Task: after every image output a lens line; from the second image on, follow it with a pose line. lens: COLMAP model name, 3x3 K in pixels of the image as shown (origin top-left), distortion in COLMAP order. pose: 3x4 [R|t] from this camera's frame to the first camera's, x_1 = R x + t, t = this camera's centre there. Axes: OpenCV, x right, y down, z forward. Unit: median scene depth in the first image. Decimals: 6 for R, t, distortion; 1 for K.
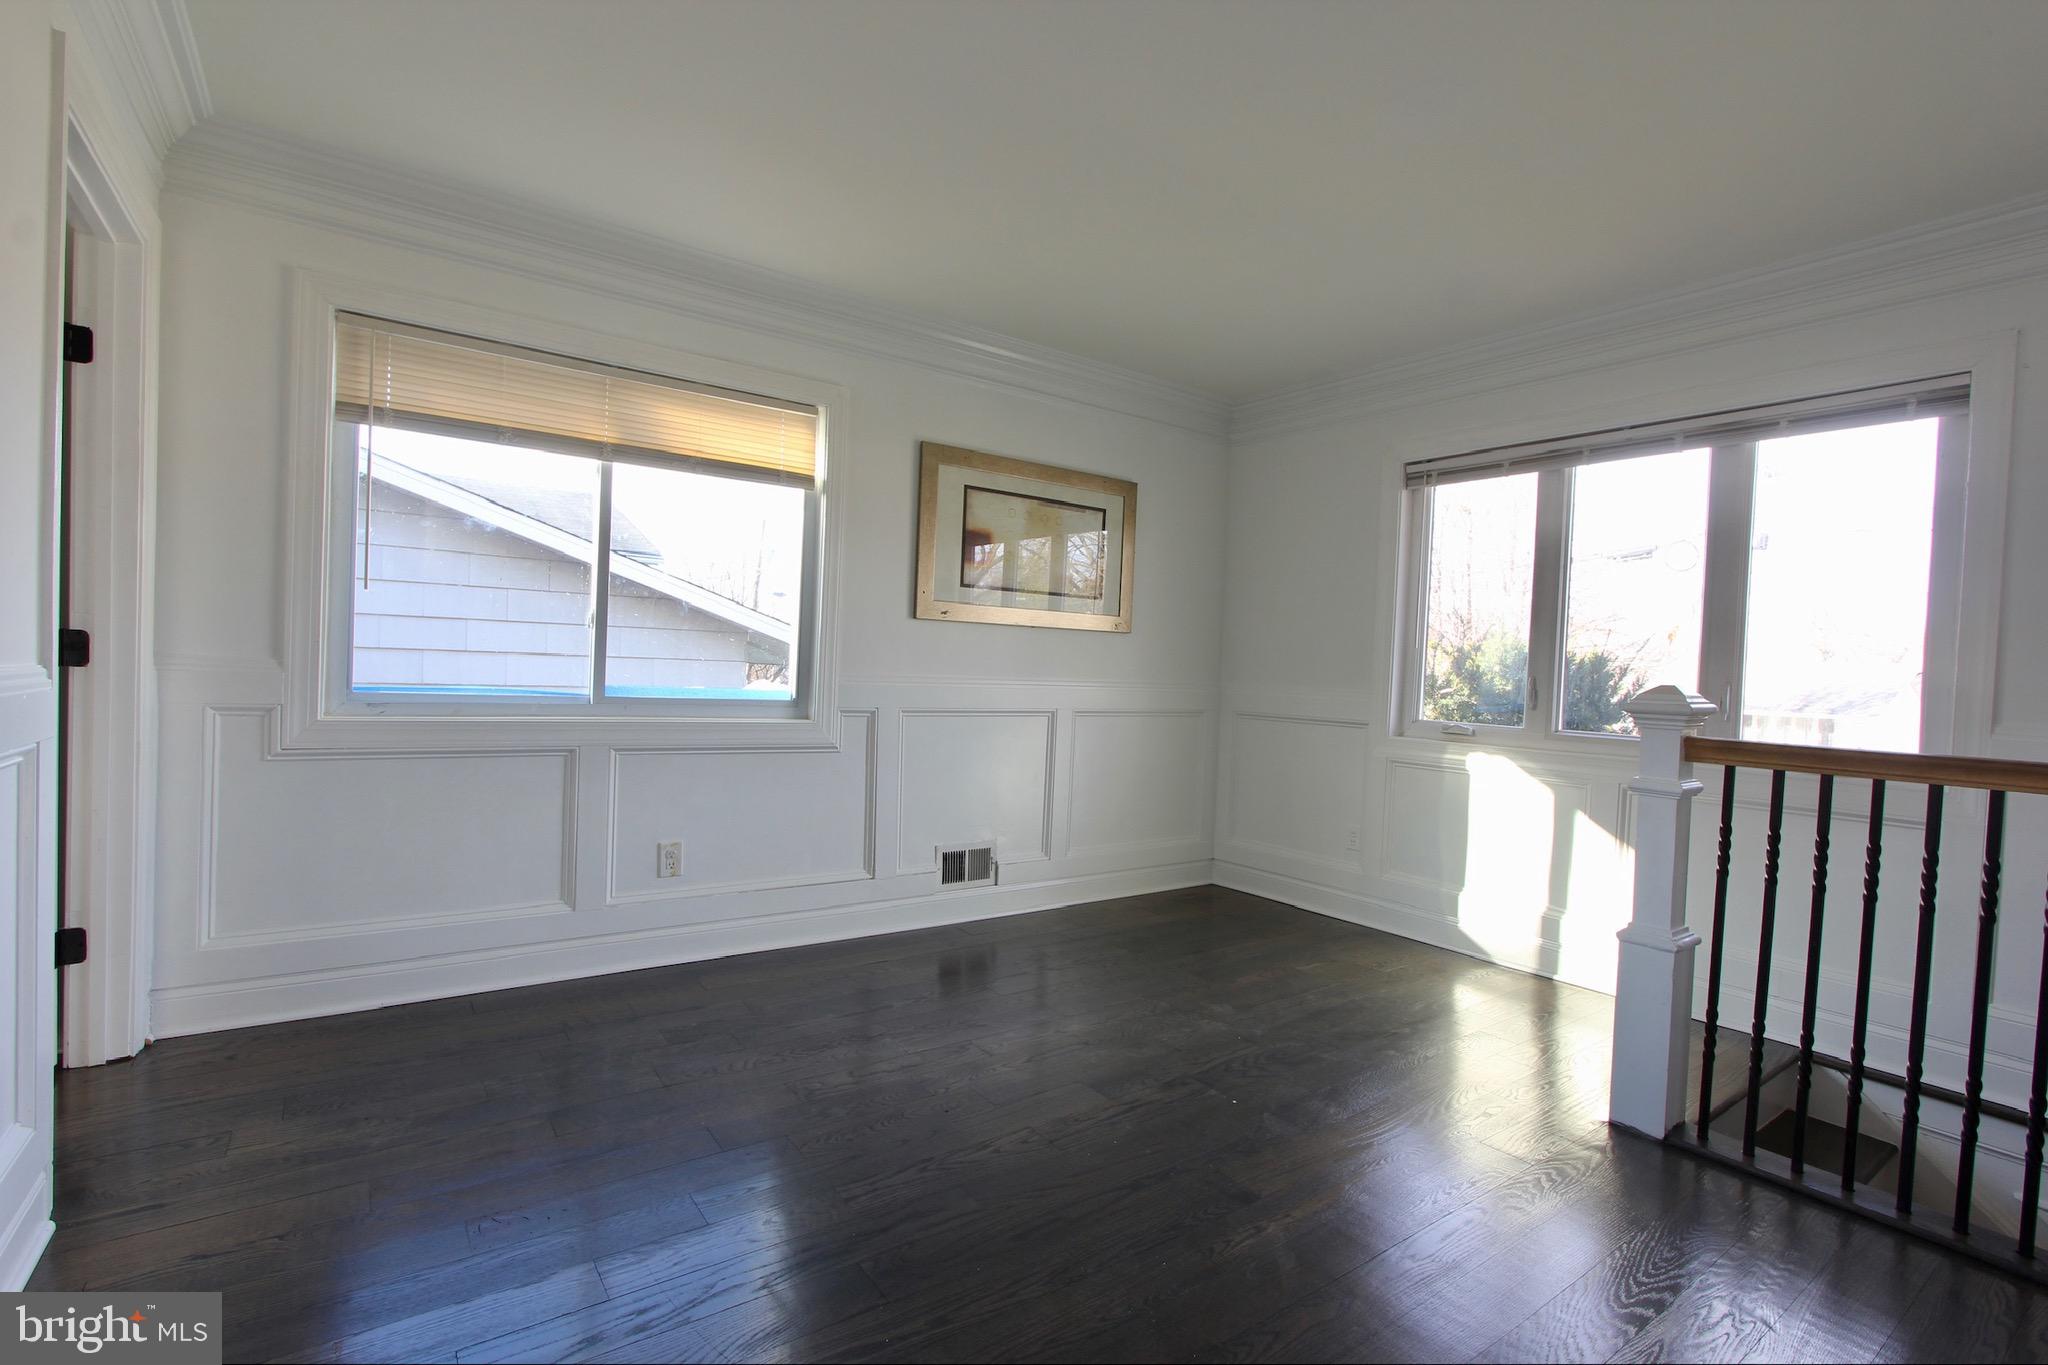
lens RADIAL K [[943.7, 0, 1019.0], [0, 943.7, 685.2], [0, 0, 1]] dist [-0.023387, 0.003826]
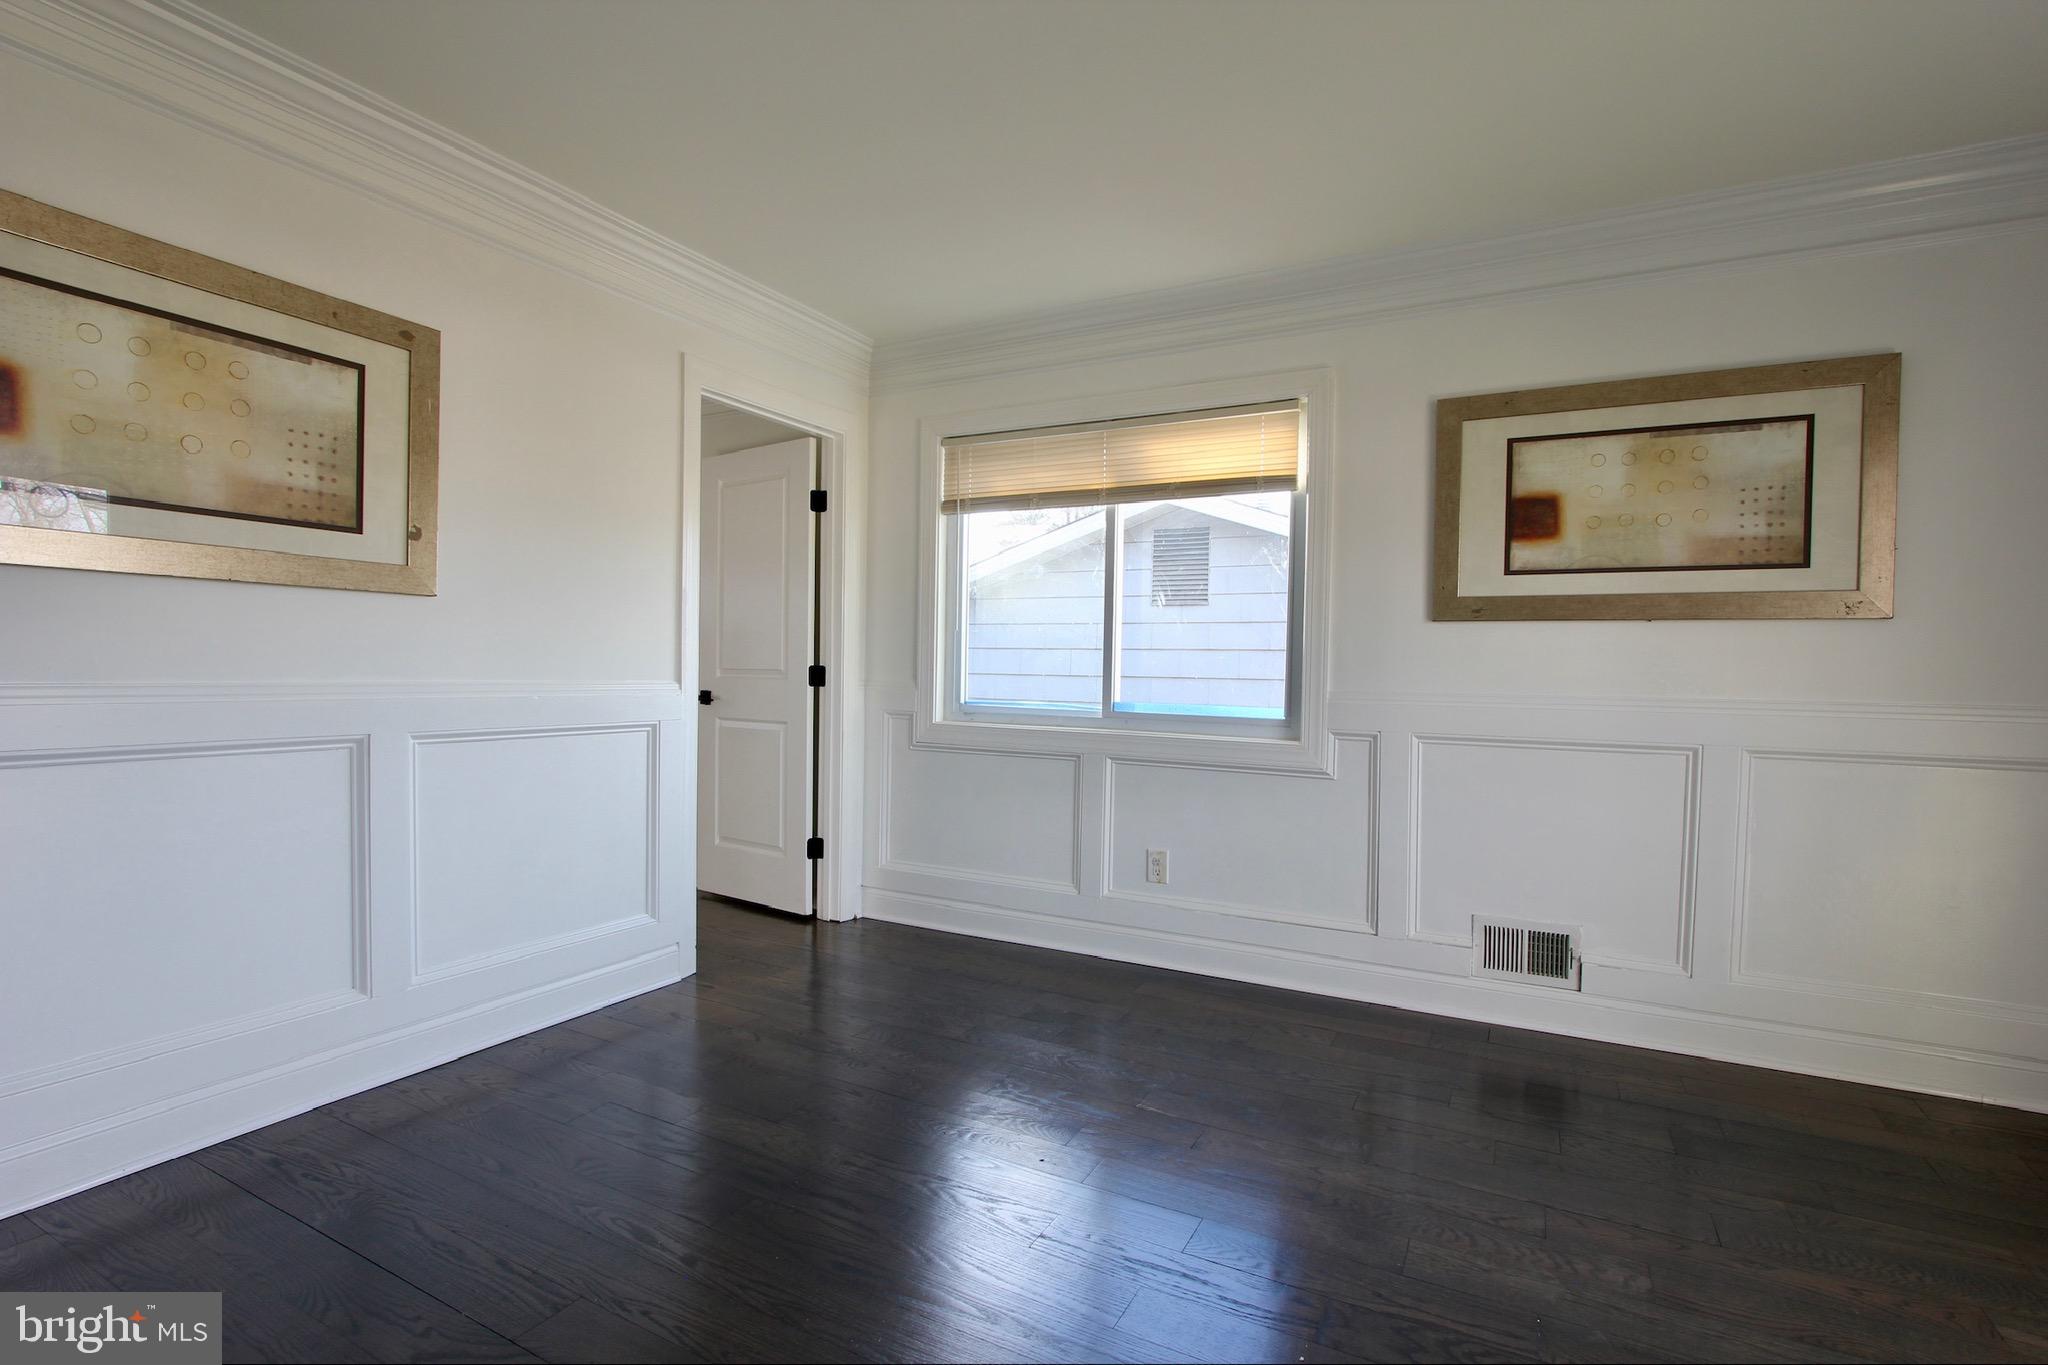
lens RADIAL K [[943.7, 0, 1013.2], [0, 943.7, 691.2], [0, 0, 1]] dist [-0.023387, 0.003826]
pose [[0.450554, -0.010993, -0.892681, 0.473938], [-0.019400, 0.999568, -0.022101, 0.013827], [0.892538, 0.027275, 0.450146, 0.349932]]
